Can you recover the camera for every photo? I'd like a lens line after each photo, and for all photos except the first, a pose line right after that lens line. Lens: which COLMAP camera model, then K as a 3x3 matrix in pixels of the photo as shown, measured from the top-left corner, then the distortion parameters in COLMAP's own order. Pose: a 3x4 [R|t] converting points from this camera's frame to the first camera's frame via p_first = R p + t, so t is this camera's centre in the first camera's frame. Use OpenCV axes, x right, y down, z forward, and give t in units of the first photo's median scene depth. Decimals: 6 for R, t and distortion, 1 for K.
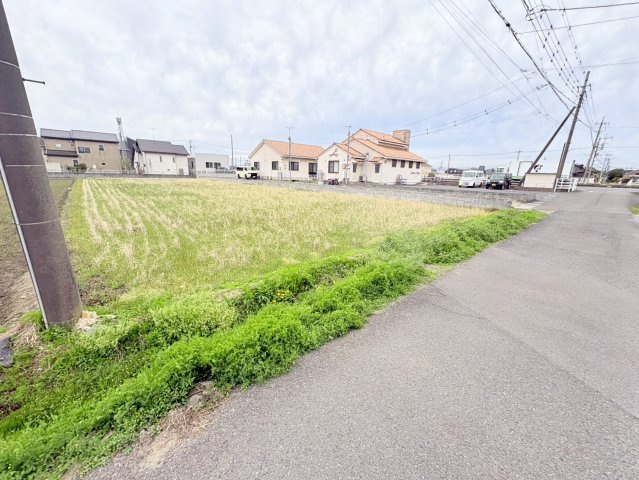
lens RADIAL K [[257.8, 0, 315.4], [0, 257.8, 241.1], [0, 0, 1]] dist [-0.000301, -0.000550]
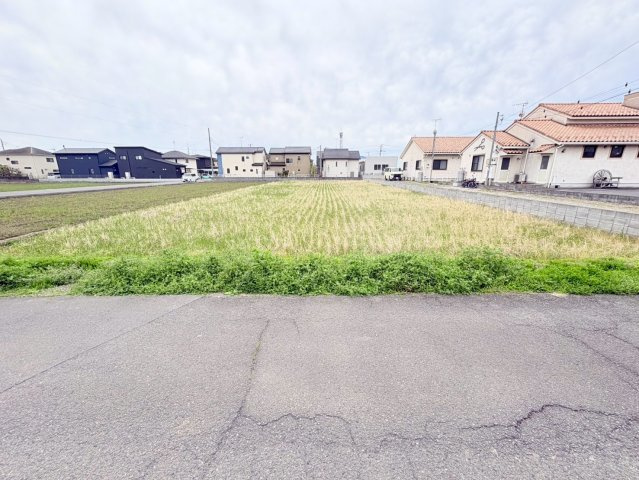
lens RADIAL K [[256.2, 0, 314.4], [0, 256.2, 240.5], [0, 0, 1]] dist [0.001362, -0.000059]
pose [[0.730029, 0.145335, -0.667784, 0.209533], [-0.148637, 0.987501, 0.052426, -0.027944], [0.667057, 0.060985, 0.742506, 0.115707]]
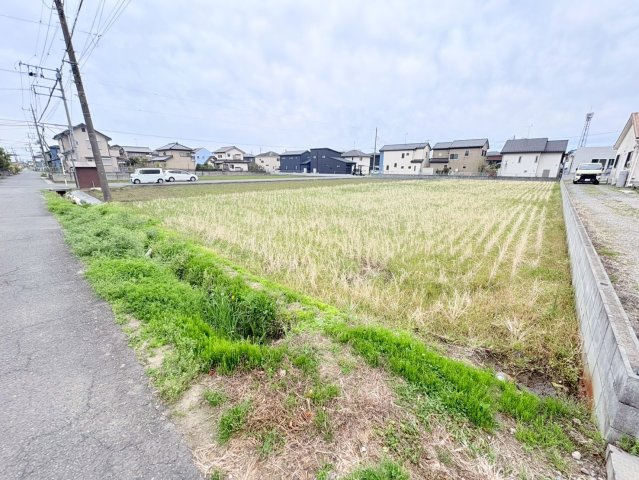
lens RADIAL K [[255.1, 0, 313.9], [0, 255.1, 240.2], [0, 0, 1]] dist [0.000352, 0.000133]
pose [[0.102321, 0.240332, -0.965283, 0.327852], [-0.252600, 0.944846, 0.208468, -0.078868], [0.962145, 0.222500, 0.157386, 0.320400]]
